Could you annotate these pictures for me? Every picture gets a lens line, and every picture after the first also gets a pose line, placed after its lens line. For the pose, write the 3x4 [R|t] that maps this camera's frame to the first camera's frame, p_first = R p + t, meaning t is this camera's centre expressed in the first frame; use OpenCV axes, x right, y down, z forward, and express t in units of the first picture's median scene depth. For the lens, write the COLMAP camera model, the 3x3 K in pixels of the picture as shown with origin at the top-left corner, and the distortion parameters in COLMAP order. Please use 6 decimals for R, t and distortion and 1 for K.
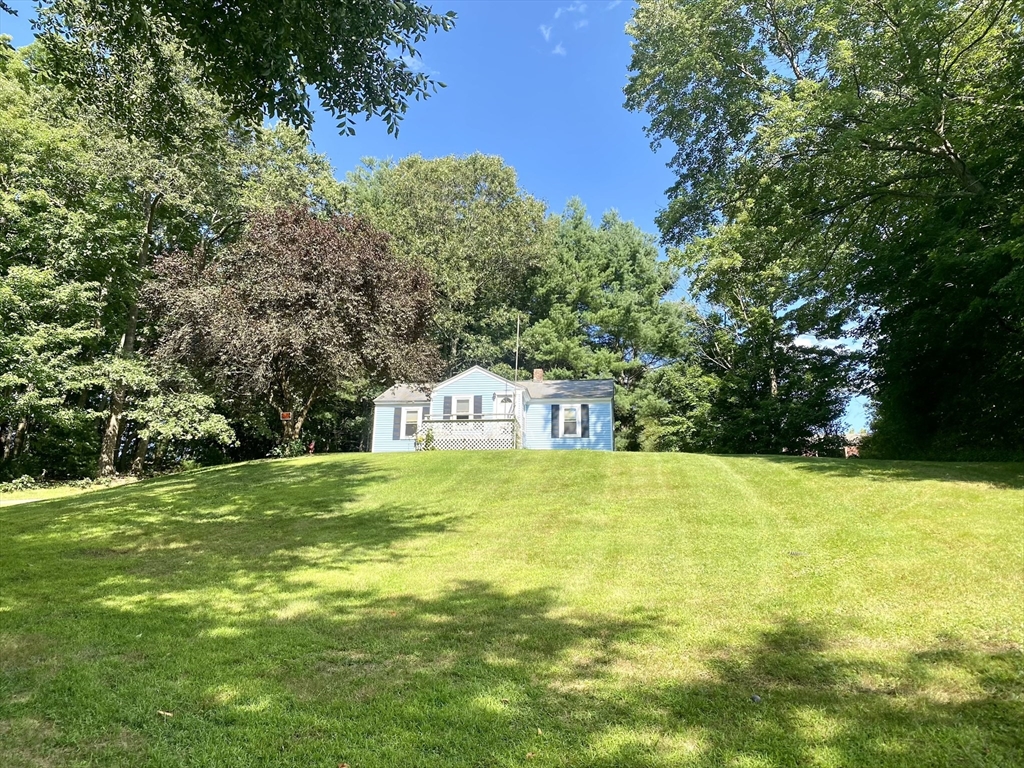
lens RADIAL K [[777.0, 0, 511.0], [0, 777.0, 351.2], [0, 0, 1]] dist [0.140468, -0.289511]
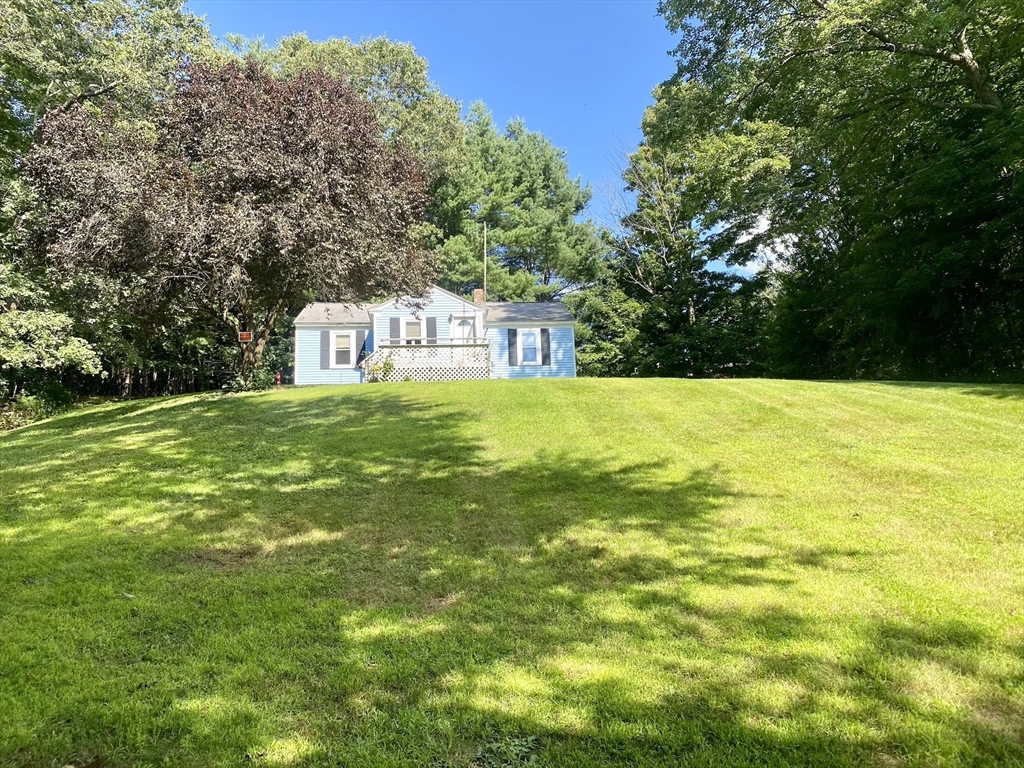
lens RADIAL K [[777.0, 0, 511.0], [0, 777.0, 351.2], [0, 0, 1]] dist [0.140468, -0.289511]
pose [[0.970379, -0.000164, 0.241589, -0.141675], [-0.021256, 0.996063, 0.086057, 0.016124], [-0.240652, -0.088643, 0.966555, 0.128024]]
